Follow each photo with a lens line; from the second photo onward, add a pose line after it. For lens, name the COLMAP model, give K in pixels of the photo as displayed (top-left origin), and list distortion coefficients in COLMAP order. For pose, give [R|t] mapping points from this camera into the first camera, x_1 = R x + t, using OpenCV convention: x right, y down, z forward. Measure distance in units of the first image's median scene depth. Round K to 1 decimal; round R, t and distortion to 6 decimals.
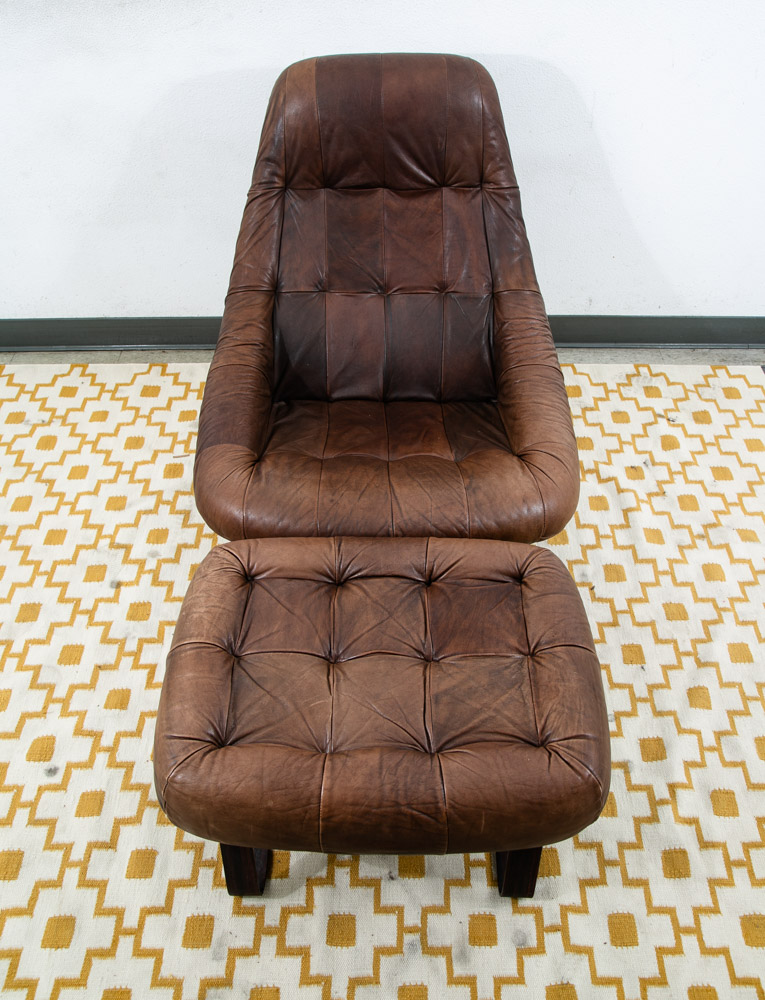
lens RADIAL K [[928.7, 0, 393.6], [0, 928.7, 485.2], [0, 0, 1]] dist [-0.046326, 0.008916]
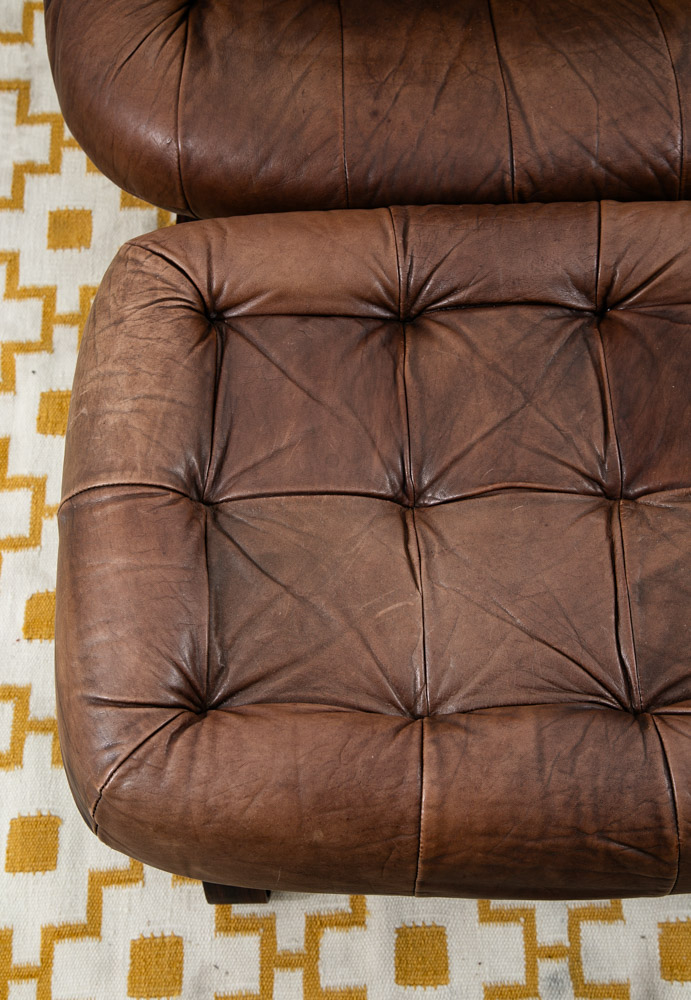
lens RADIAL K [[1571.2, 0, 341.1], [0, 1571.2, 549.7], [0, 0, 1]] dist [0.143821, -0.004327]
pose [[0.999683, -0.024951, -0.003457, -0.091205], [0.024266, 0.917115, 0.397883, -0.101540], [-0.006757, -0.397841, 0.917430, 0.232266]]
